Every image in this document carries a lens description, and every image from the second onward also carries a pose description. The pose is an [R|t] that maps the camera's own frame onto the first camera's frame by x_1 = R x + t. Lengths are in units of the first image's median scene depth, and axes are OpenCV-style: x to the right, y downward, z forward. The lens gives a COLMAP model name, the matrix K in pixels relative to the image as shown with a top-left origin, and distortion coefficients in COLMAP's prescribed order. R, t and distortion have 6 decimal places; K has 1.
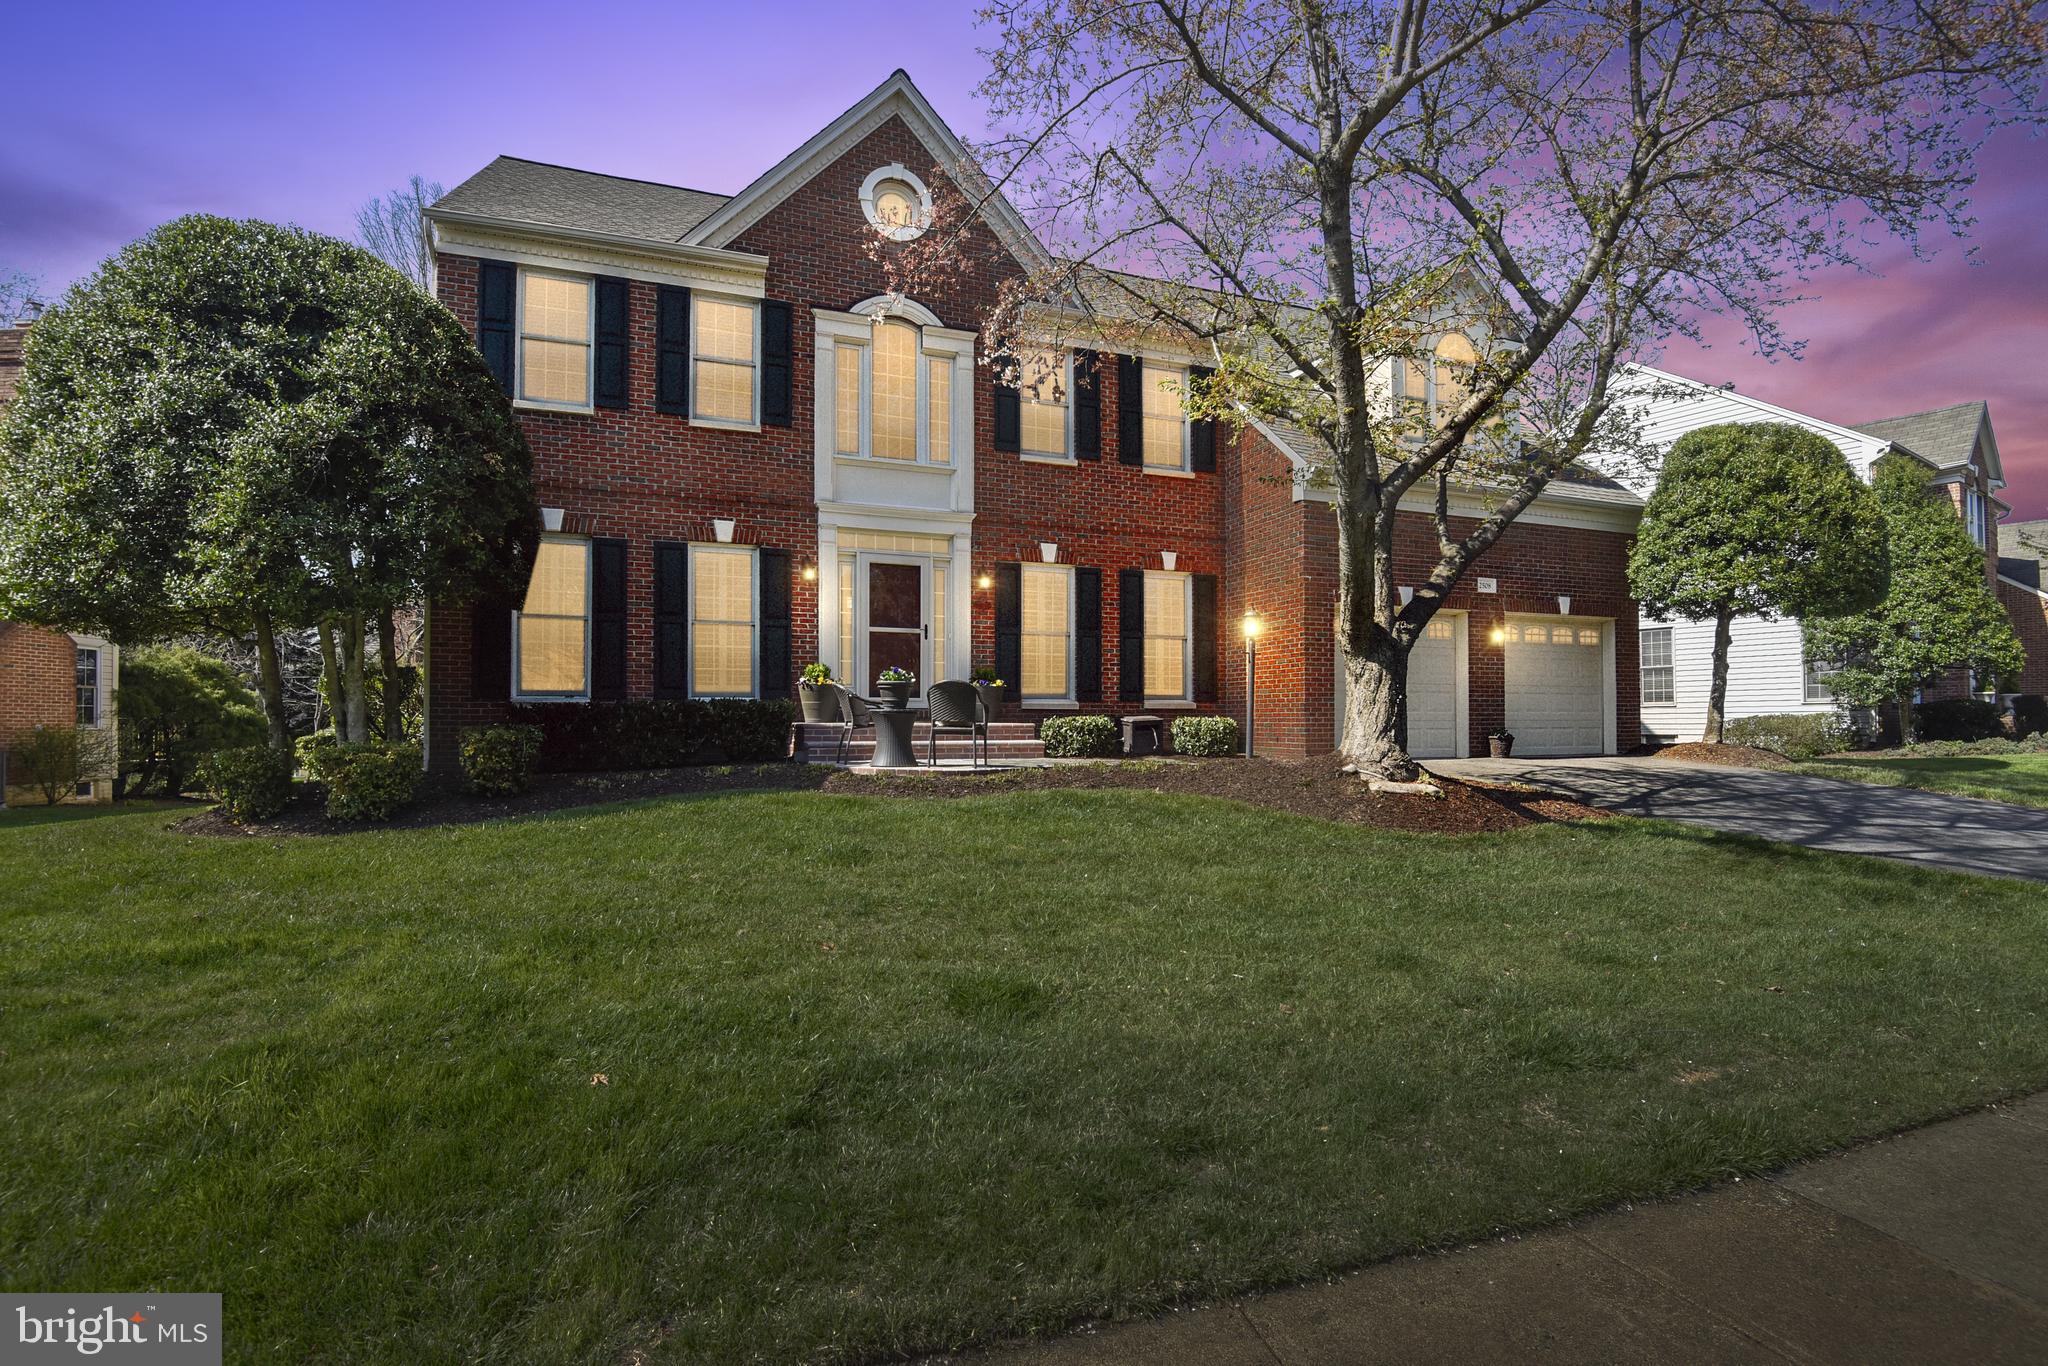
lens RADIAL K [[944.0, 0, 1024.0], [0, 944.0, 683.0], [0, 0, 1]] dist [-0.034739, 0.000249]
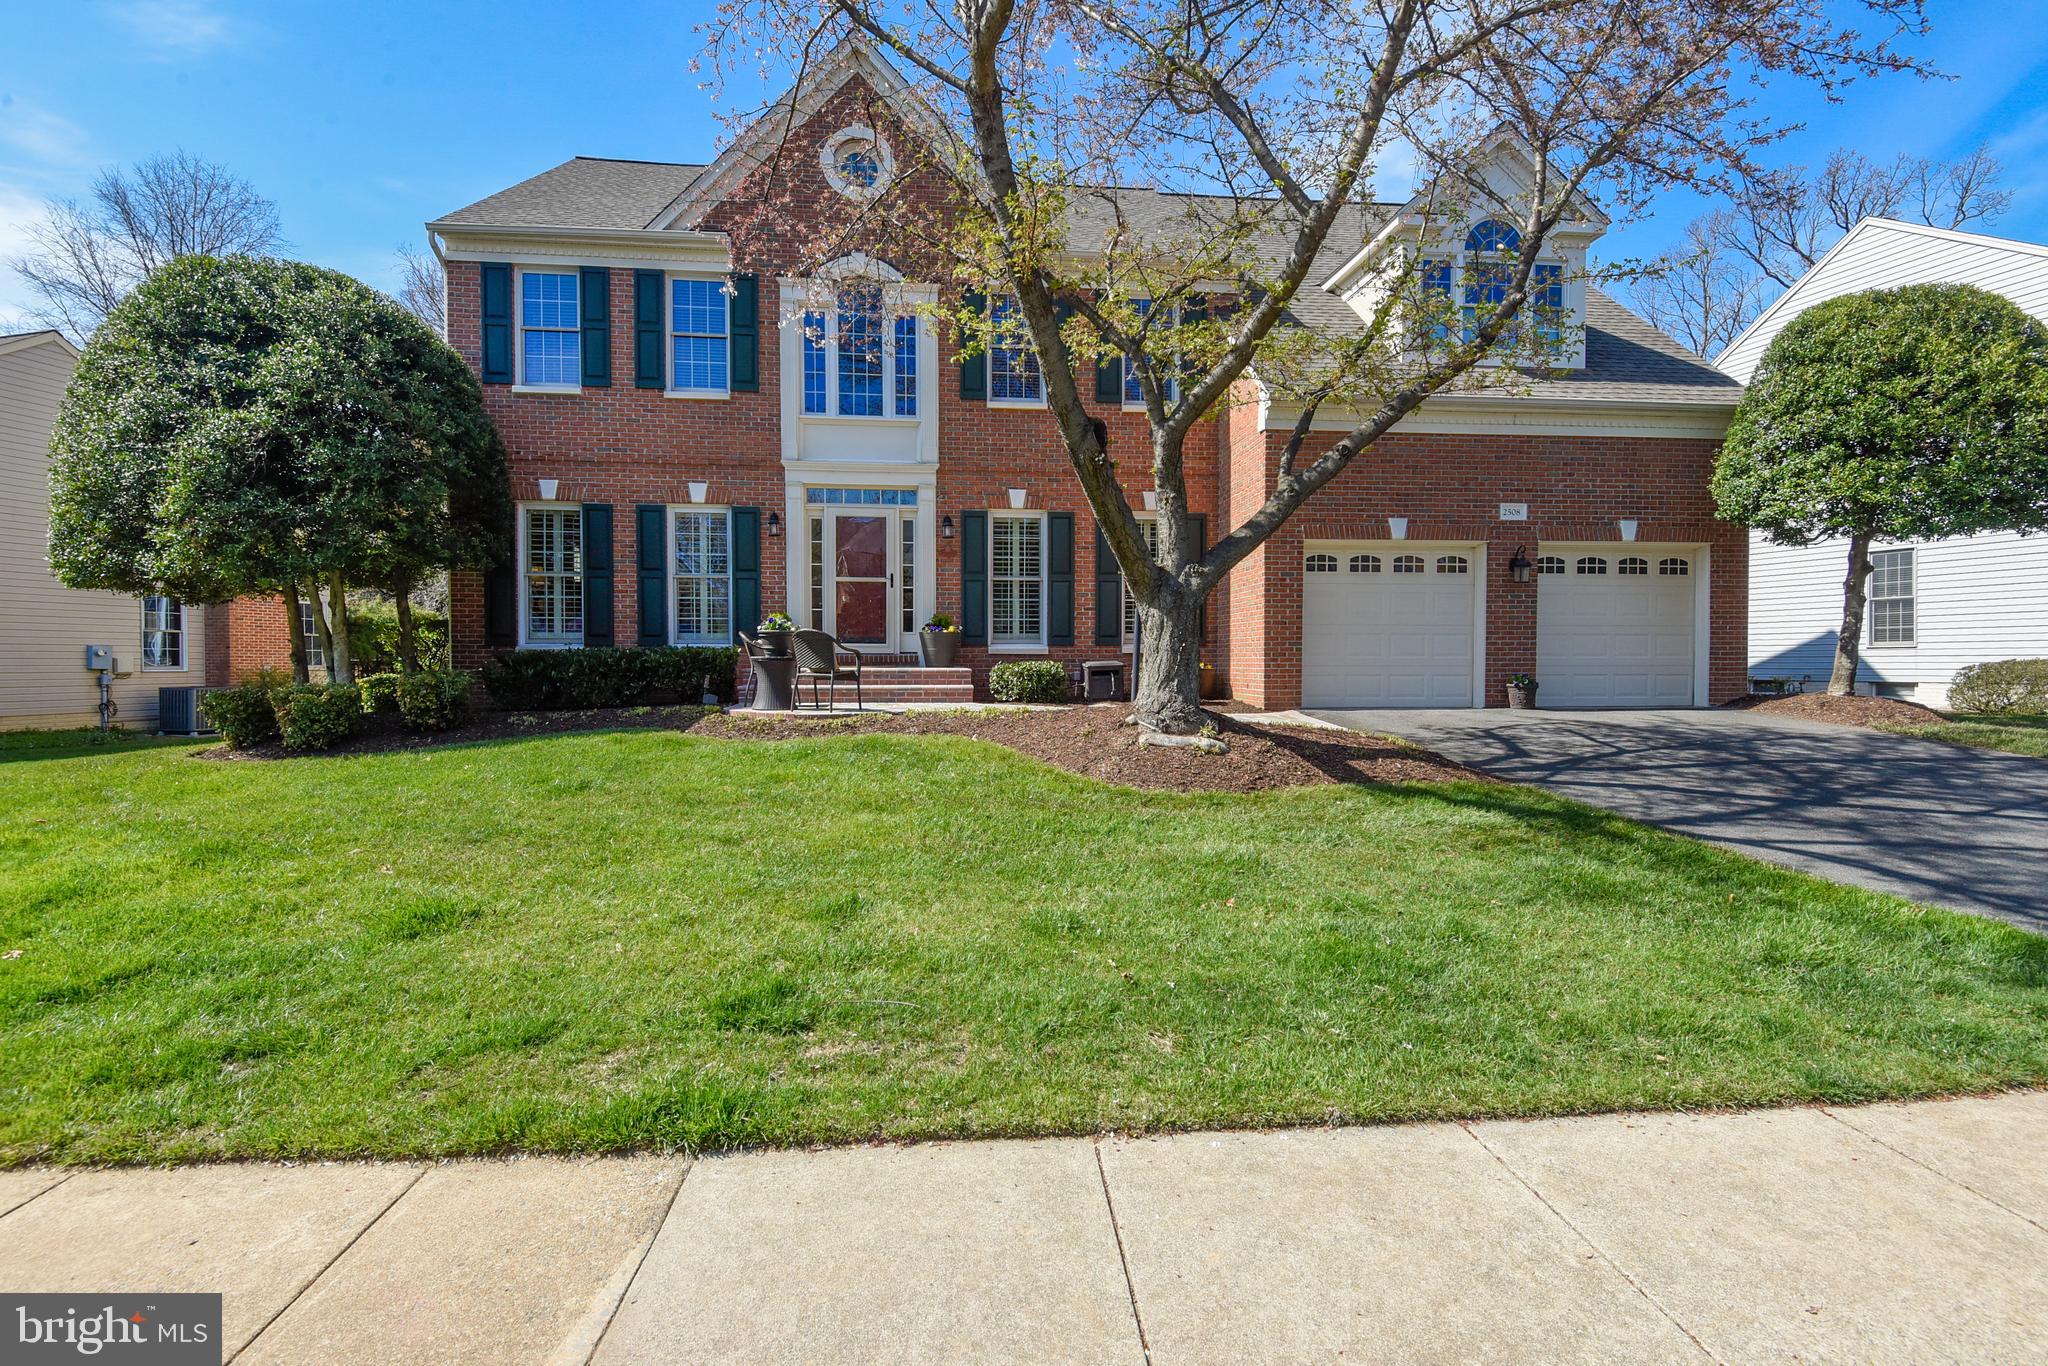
lens RADIAL K [[940.1, 0, 1028.4], [0, 940.1, 653.7], [0, 0, 1]] dist [0.002625, -0.000178]
pose [[0.965336, -0.000490, -0.261009, 0.353370], [0.009241, 0.999435, 0.032301, -0.005679], [0.260846, -0.033593, 0.964796, 0.034344]]
